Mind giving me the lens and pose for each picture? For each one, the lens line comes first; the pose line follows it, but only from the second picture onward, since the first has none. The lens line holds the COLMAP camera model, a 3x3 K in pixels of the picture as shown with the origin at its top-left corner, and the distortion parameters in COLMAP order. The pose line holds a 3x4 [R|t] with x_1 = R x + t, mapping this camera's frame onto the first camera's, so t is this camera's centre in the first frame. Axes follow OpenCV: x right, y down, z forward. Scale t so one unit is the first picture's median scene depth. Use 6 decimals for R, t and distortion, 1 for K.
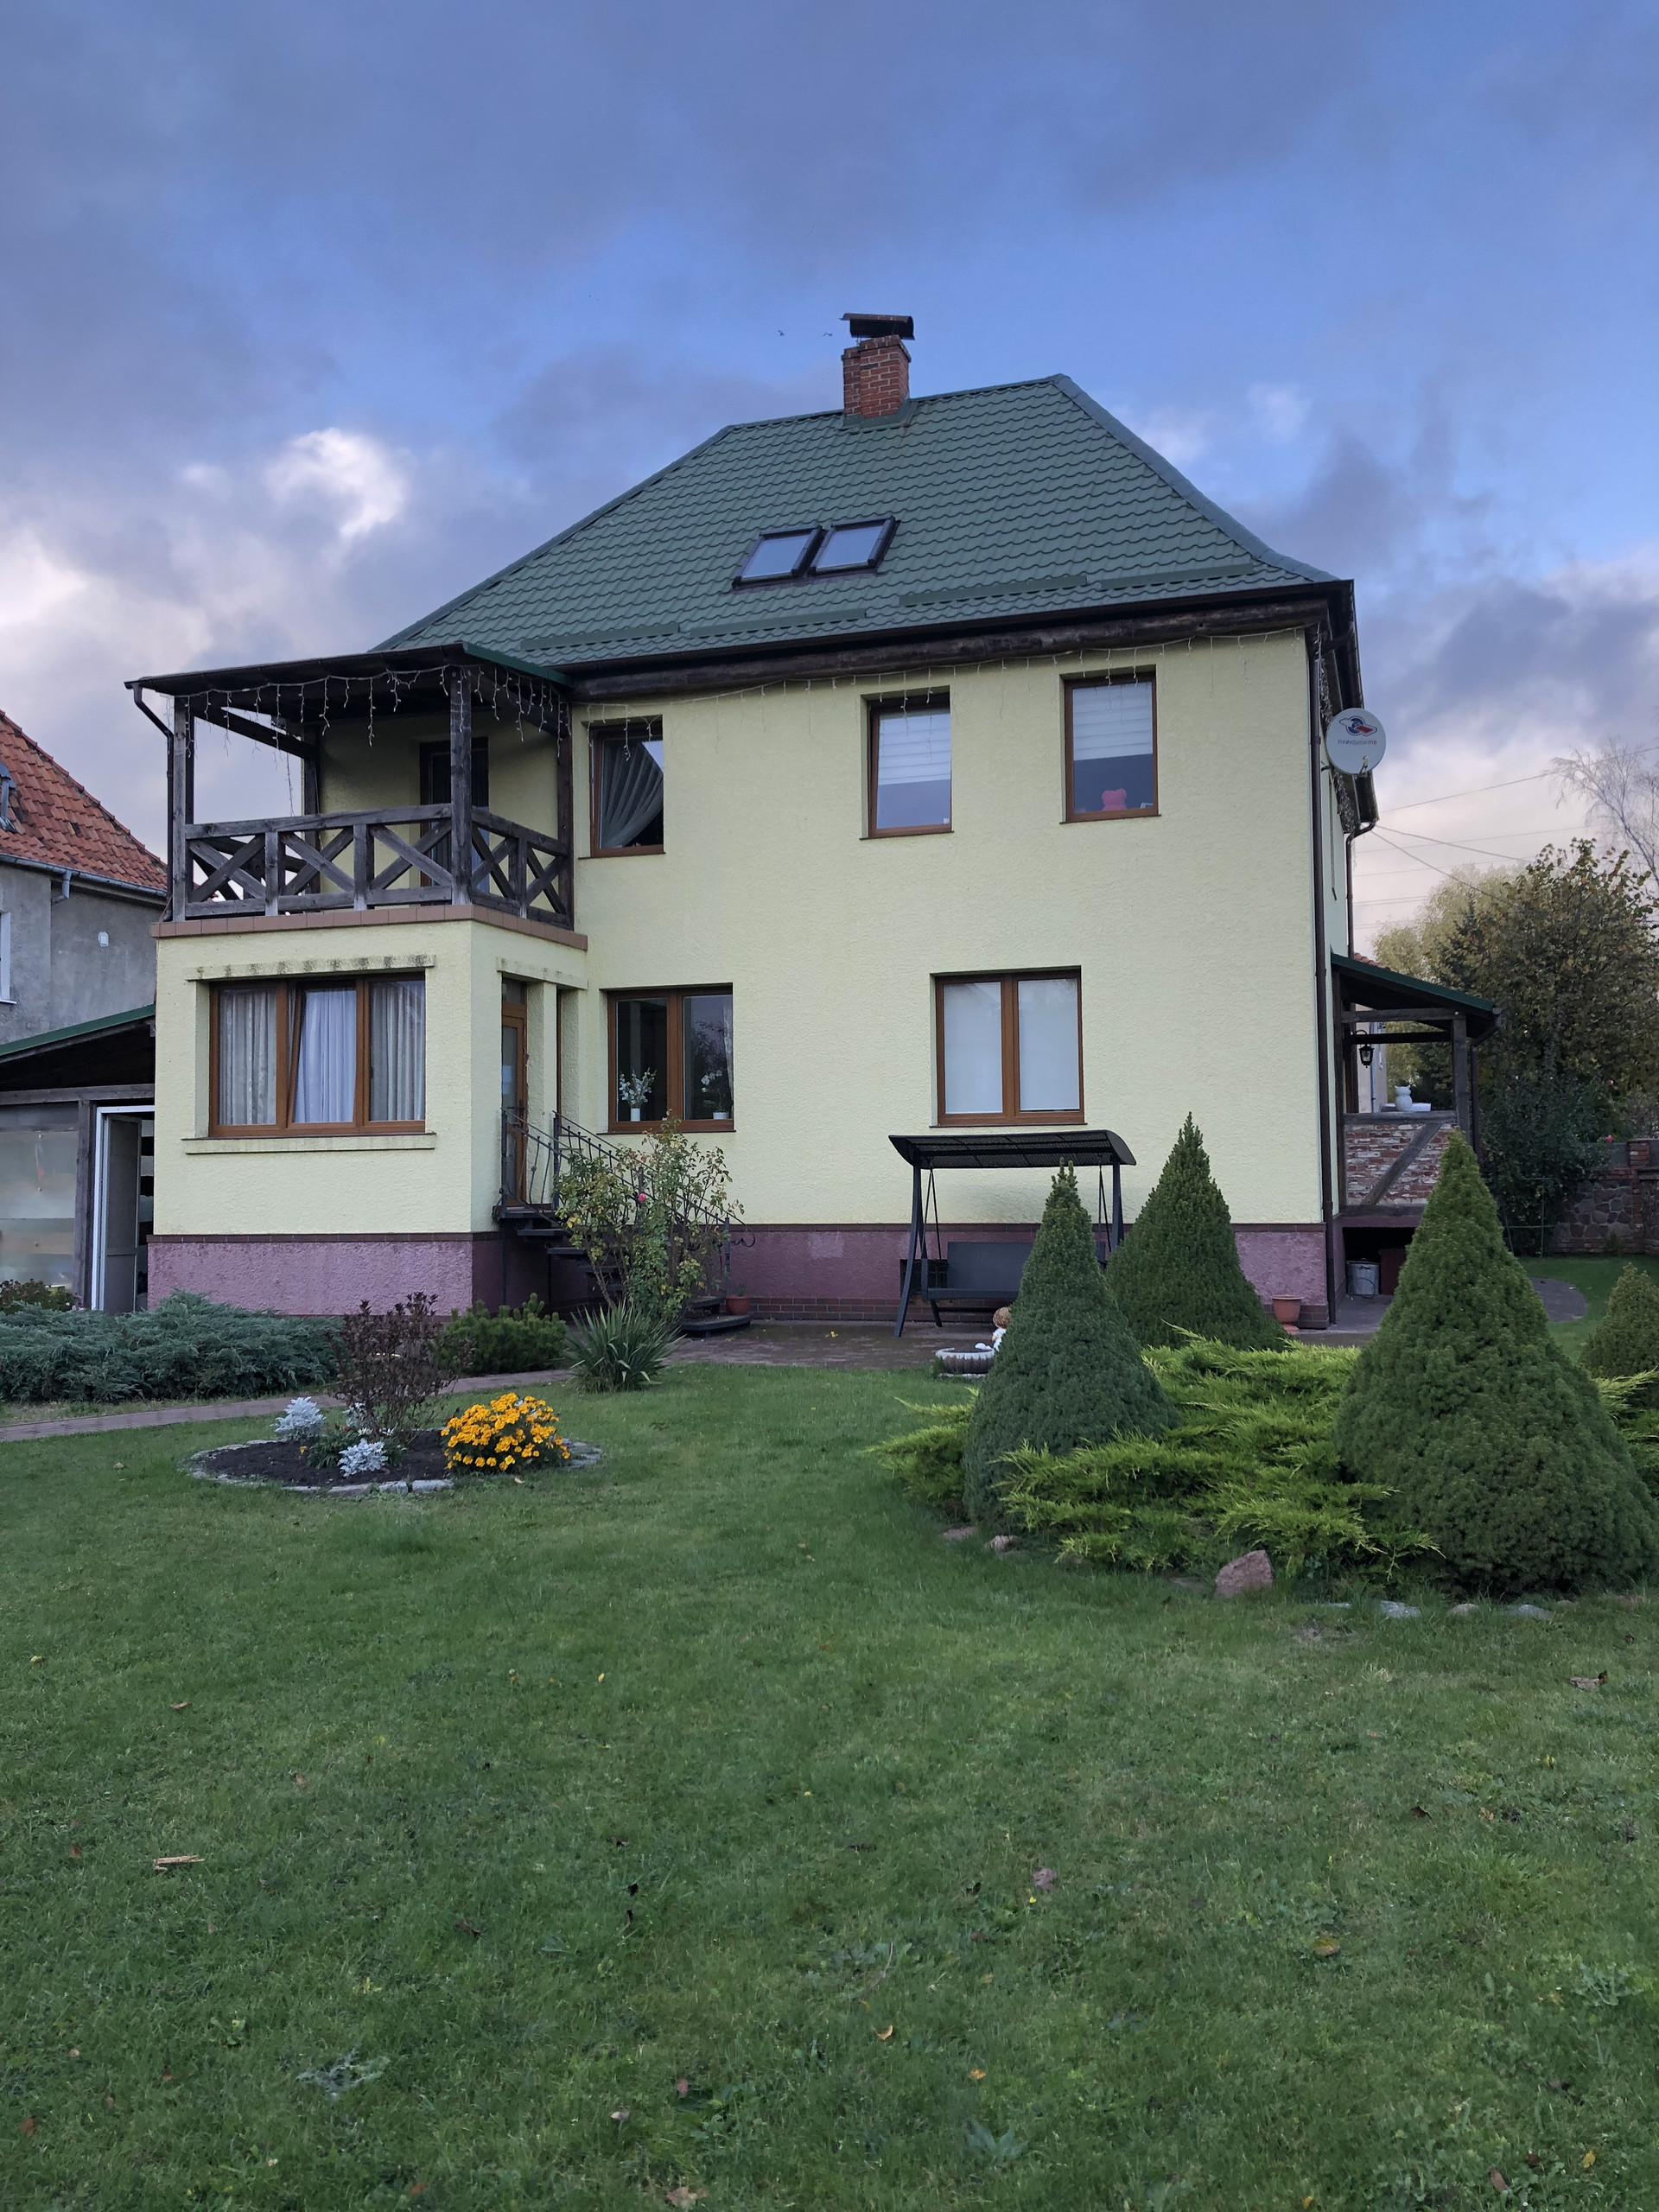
lens RADIAL K [[1790.7, 0, 829.5], [0, 1790.7, 1106.0], [0, 0, 1]] dist [0.048044, -0.001656]
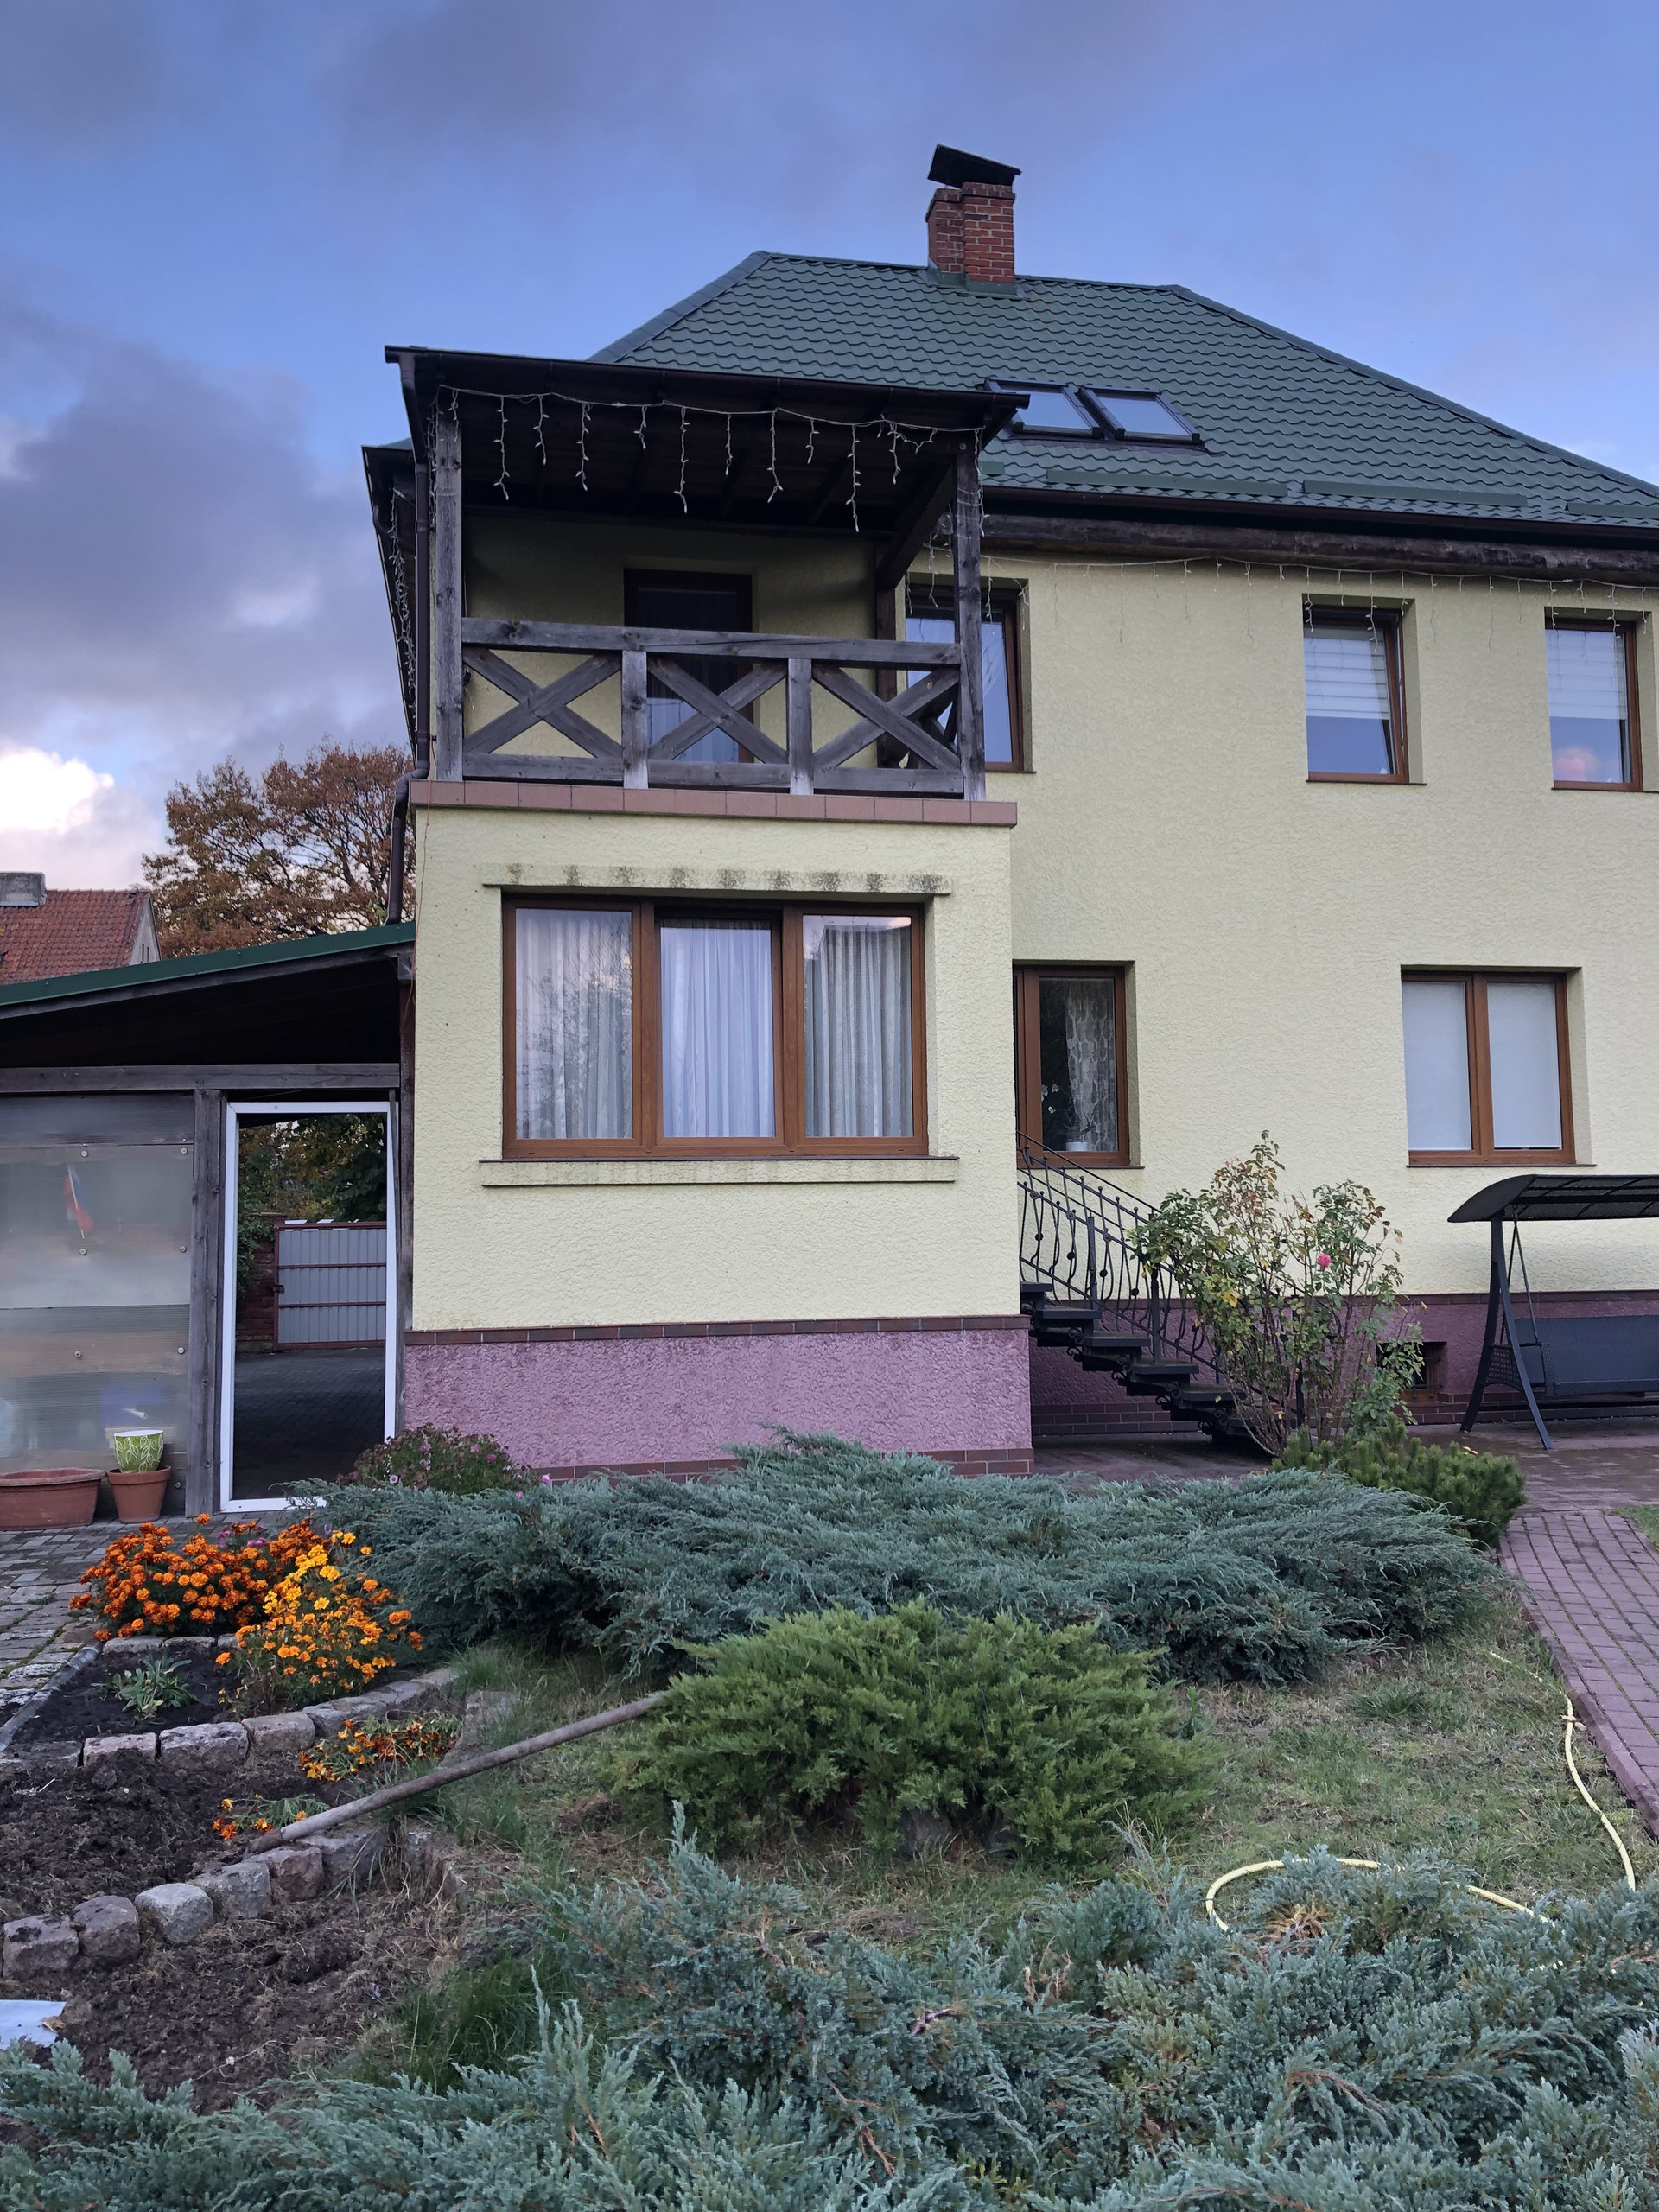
lens RADIAL K [[1790.7, 0, 829.5], [0, 1790.7, 1106.0], [0, 0, 1]] dist [0.048044, -0.001656]
pose [[0.877950, 0.035357, 0.477445, -0.532980], [-0.017849, 0.998993, -0.041157, 0.022535], [-0.478420, 0.027612, 0.877697, 0.447559]]
